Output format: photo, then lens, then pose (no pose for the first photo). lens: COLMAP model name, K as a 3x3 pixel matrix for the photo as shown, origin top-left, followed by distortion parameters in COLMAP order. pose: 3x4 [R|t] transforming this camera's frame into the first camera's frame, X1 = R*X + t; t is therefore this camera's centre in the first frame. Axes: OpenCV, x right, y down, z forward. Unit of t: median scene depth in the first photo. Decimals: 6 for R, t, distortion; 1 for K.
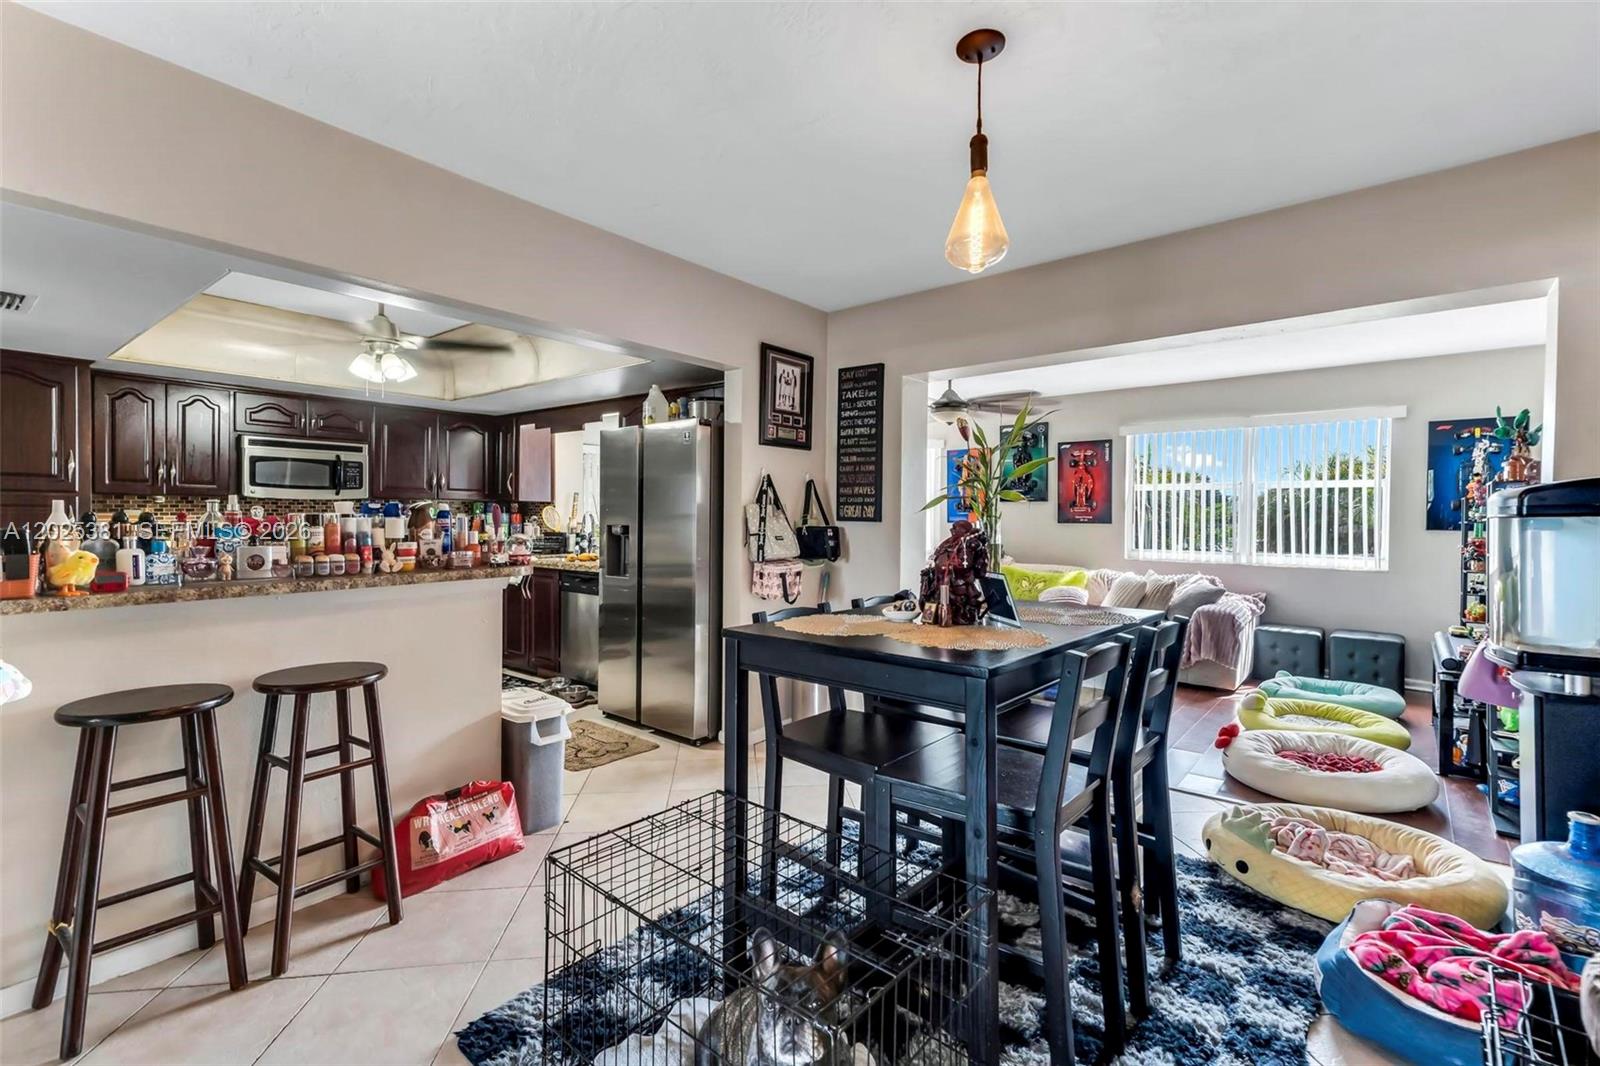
lens RADIAL K [[718.5, 0, 800.0], [0, 718.5, 524.5], [0, 0, 1]] dist [0.045749, -0.007644]
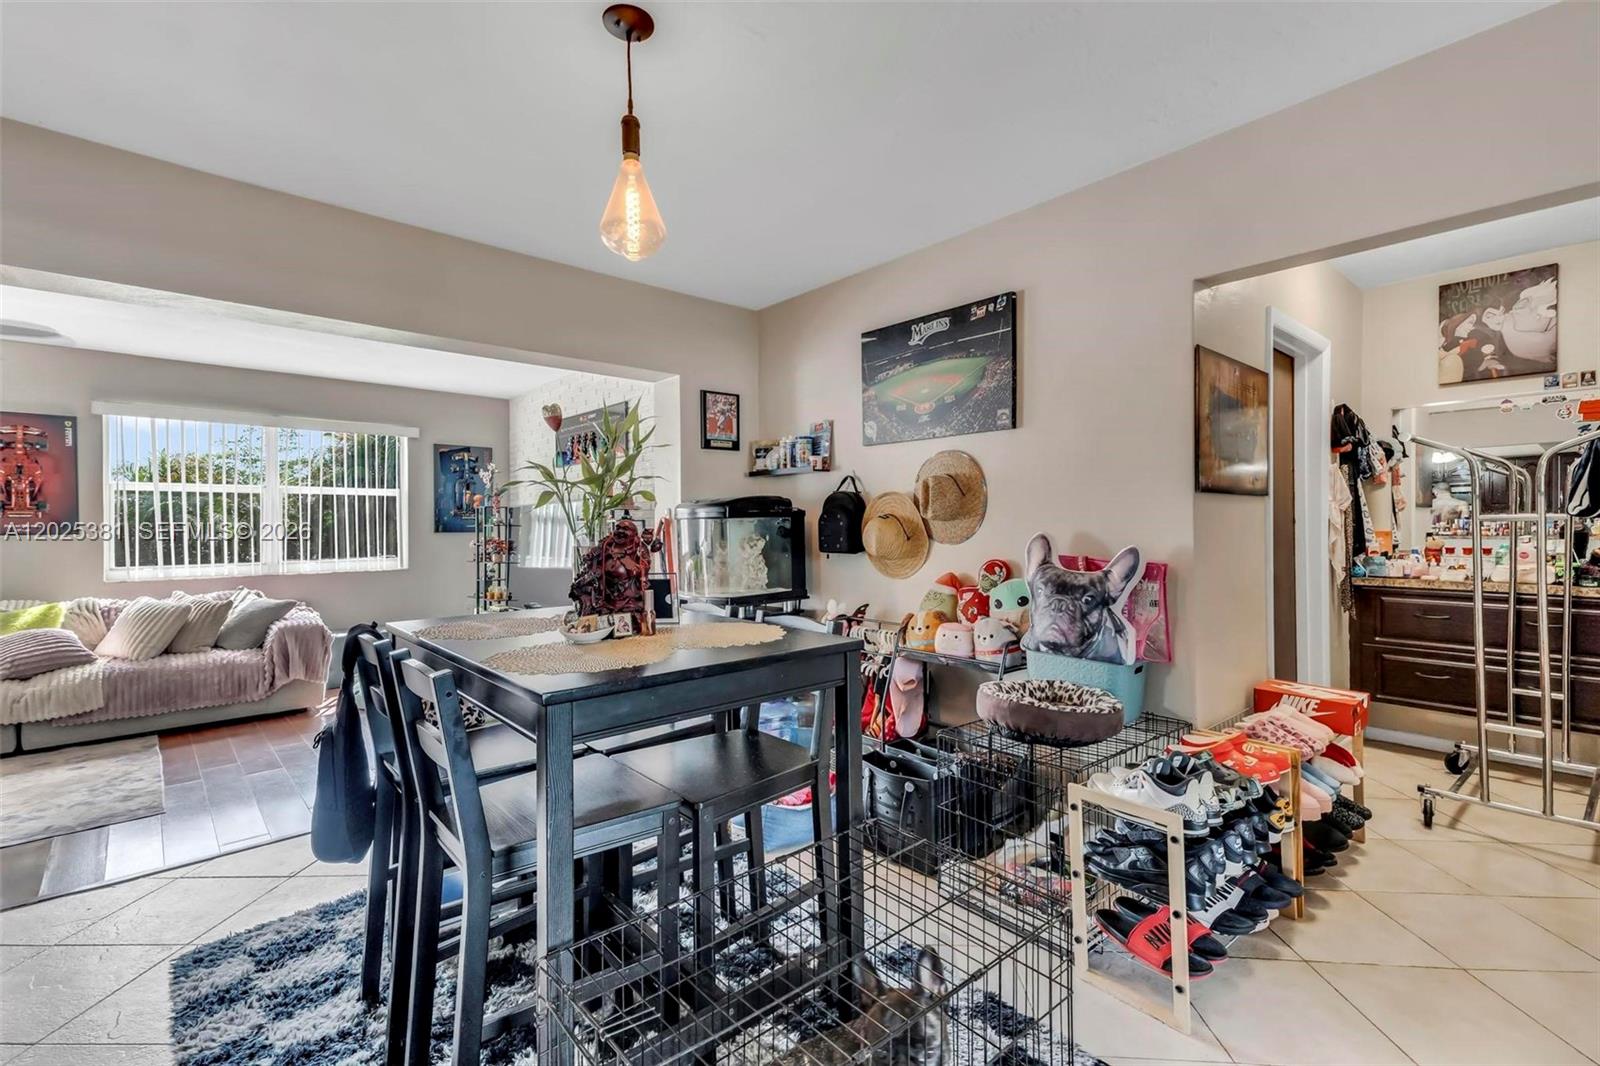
lens RADIAL K [[707.5, 0, 794.4], [0, 707.5, 526.7], [0, 0, 1]] dist [0.046085, 0.000037]
pose [[0.150121, -0.014264, 0.988565, -0.226858], [0.017953, 0.999770, 0.011700, -0.005528], [-0.988505, 0.015991, 0.150343, 0.233837]]
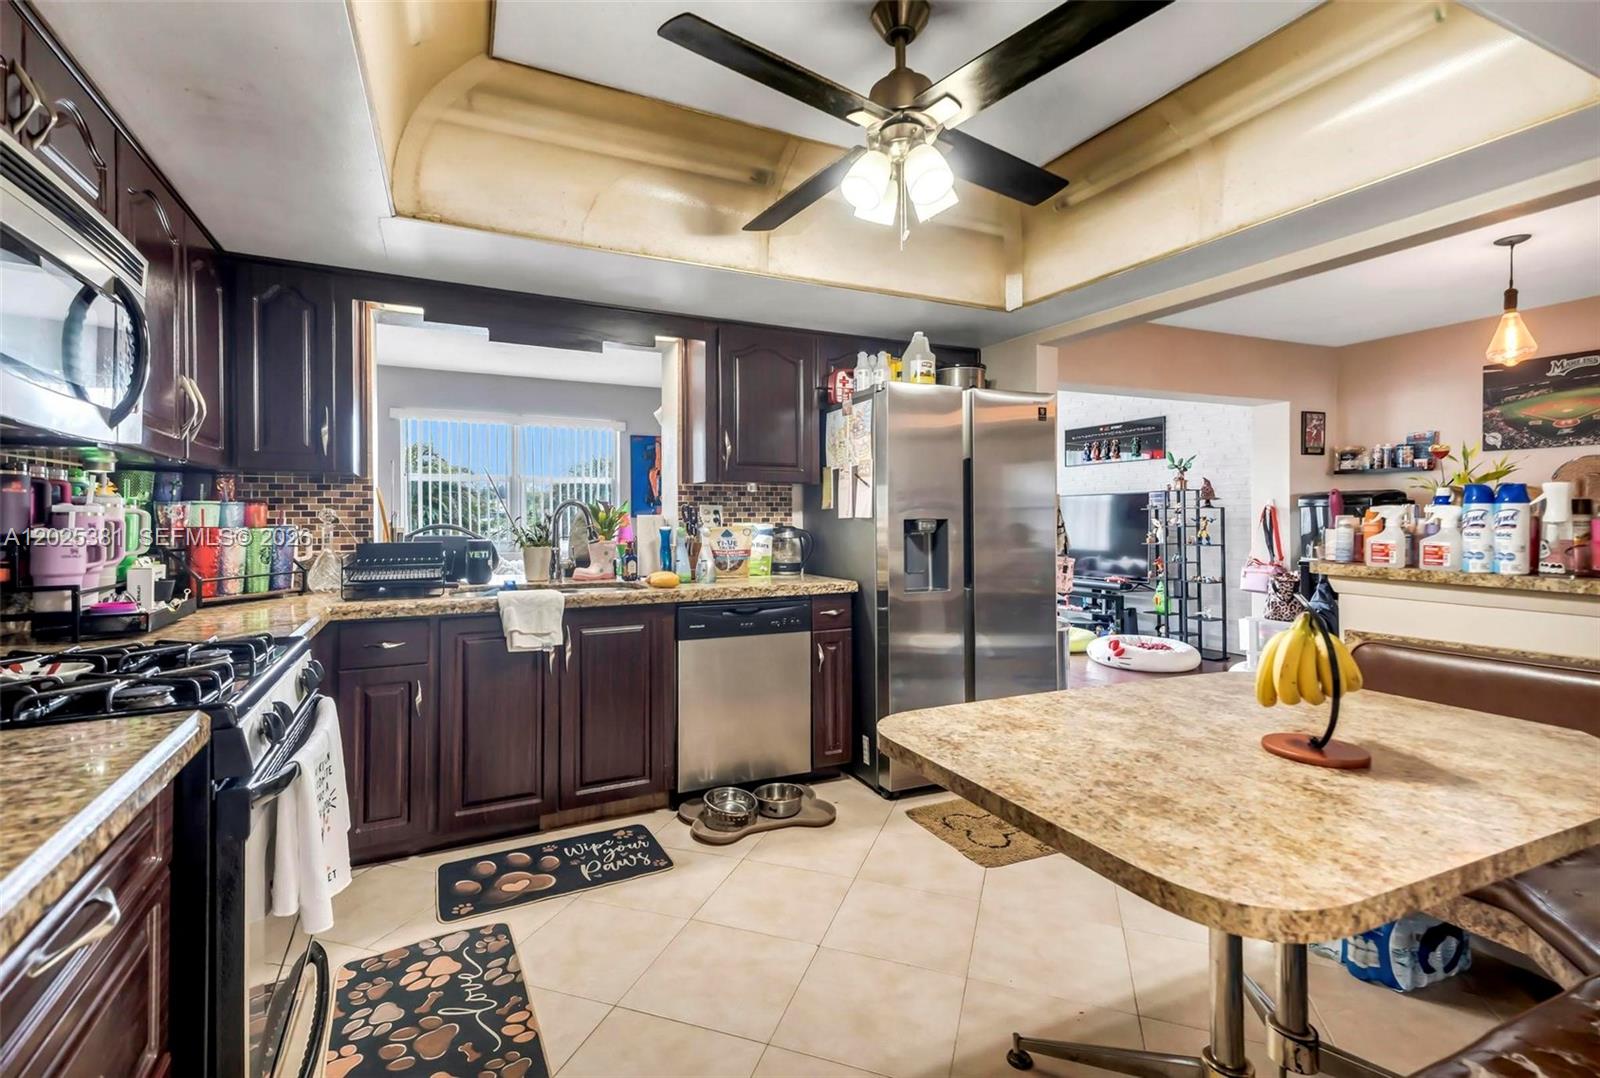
lens RADIAL K [[744.5, 0, 800.0], [0, 744.5, 515.1], [0, 0, 1]] dist [0.047582, 0.000270]
pose [[0.416170, -0.006853, 0.909261, -0.768184], [0.010981, 0.999937, 0.002510, -0.004998], [-0.909221, 0.008940, 0.416218, 0.630402]]
